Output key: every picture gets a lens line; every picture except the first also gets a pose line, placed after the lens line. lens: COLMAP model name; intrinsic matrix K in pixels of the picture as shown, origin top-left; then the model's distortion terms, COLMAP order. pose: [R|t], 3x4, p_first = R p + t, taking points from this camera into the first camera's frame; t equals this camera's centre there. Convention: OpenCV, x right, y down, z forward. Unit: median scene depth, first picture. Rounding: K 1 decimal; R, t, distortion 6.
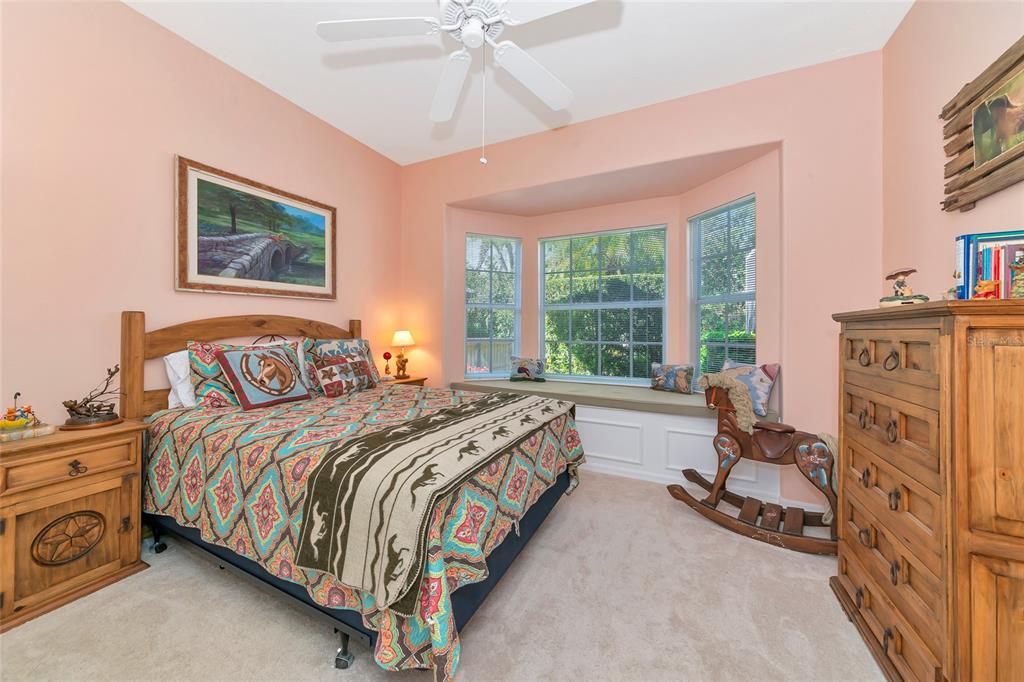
lens RADIAL K [[366.5, 0, 519.8], [0, 366.5, 328.3], [0, 0, 1]] dist [-0.001070, -0.000444]
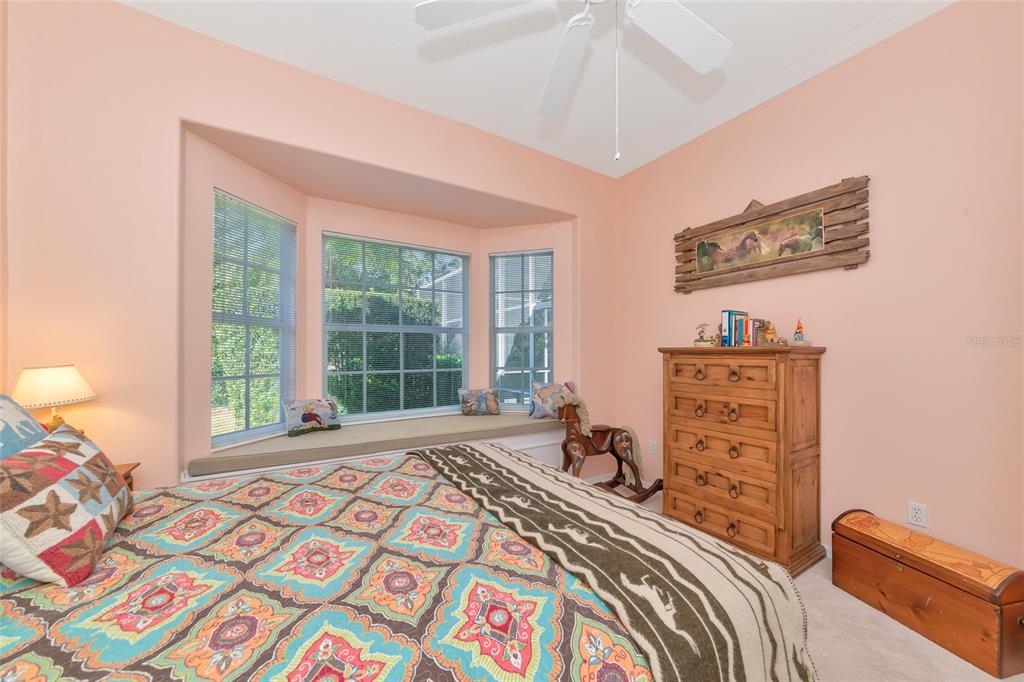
lens RADIAL K [[366.5, 0, 515.4], [0, 366.5, 350.0], [0, 0, 1]] dist [-0.001070, -0.000444]
pose [[0.546875, -0.002024, 0.837212, -0.573907], [-0.000874, 0.999995, 0.002988, -0.024490], [-0.837214, -0.002365, 0.546870, 0.472912]]
